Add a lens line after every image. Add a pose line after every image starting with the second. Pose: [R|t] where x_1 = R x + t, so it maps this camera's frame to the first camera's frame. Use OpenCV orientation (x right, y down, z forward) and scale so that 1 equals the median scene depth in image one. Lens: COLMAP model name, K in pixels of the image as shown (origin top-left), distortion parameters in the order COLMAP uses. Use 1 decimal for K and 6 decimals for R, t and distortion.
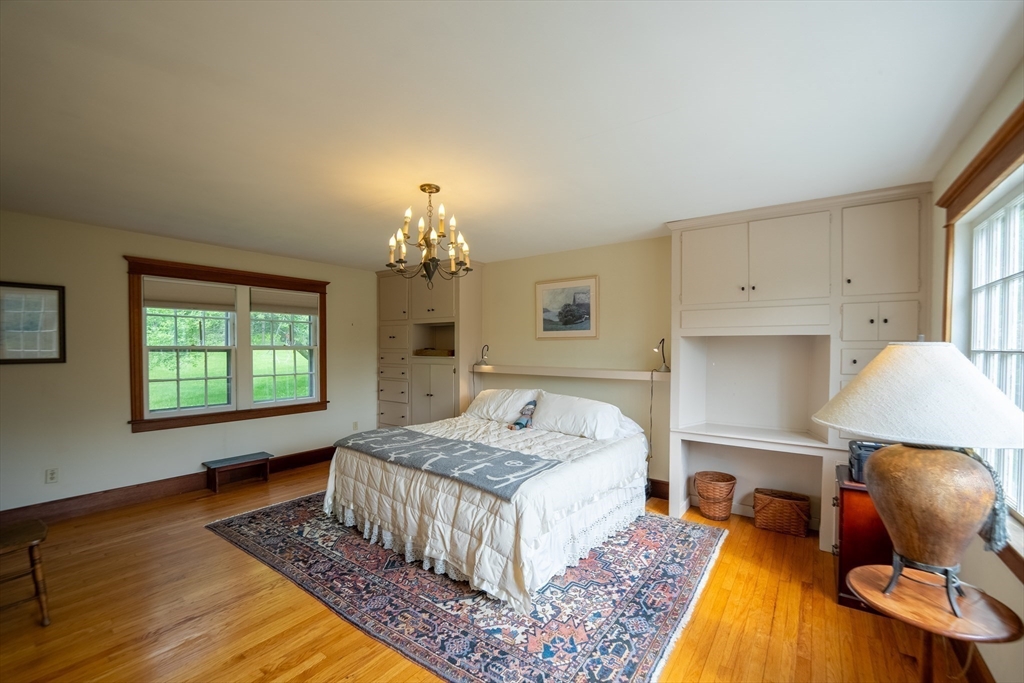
lens RADIAL K [[419.8, 0, 513.4], [0, 419.8, 352.3], [0, 0, 1]] dist [-0.029092, 0.005251]
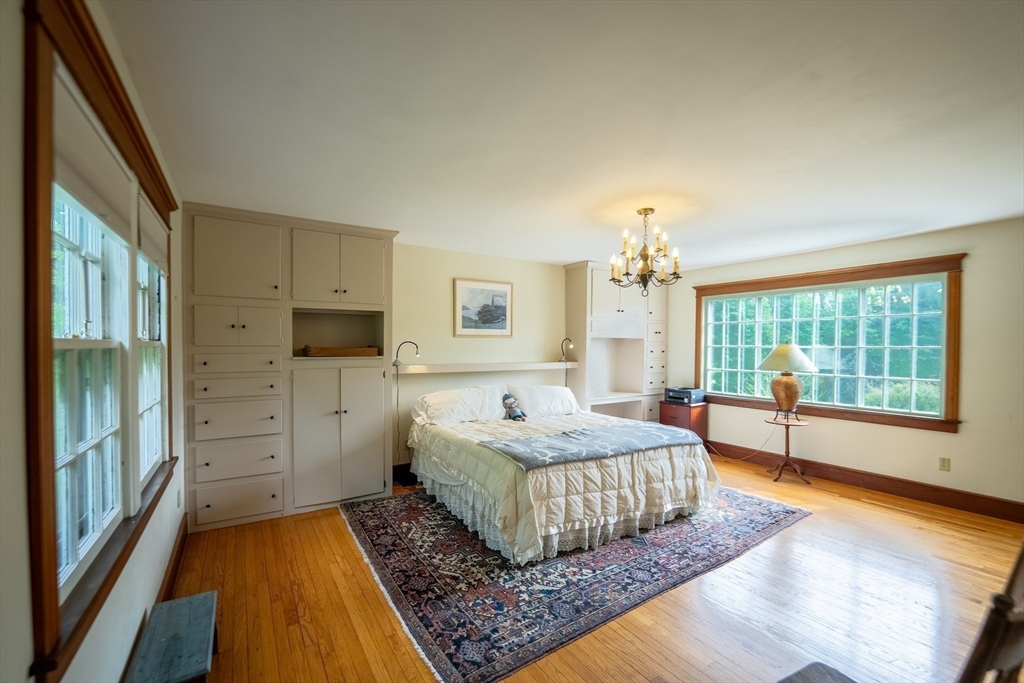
lens RADIAL K [[419.8, 0, 513.4], [0, 419.8, 352.3], [0, 0, 1]] dist [-0.029092, 0.005251]
pose [[0.363673, -0.016721, 0.931377, -0.884215], [0.011864, 0.999841, 0.013318, -0.005498], [-0.931451, 0.006207, 0.363814, 0.562294]]
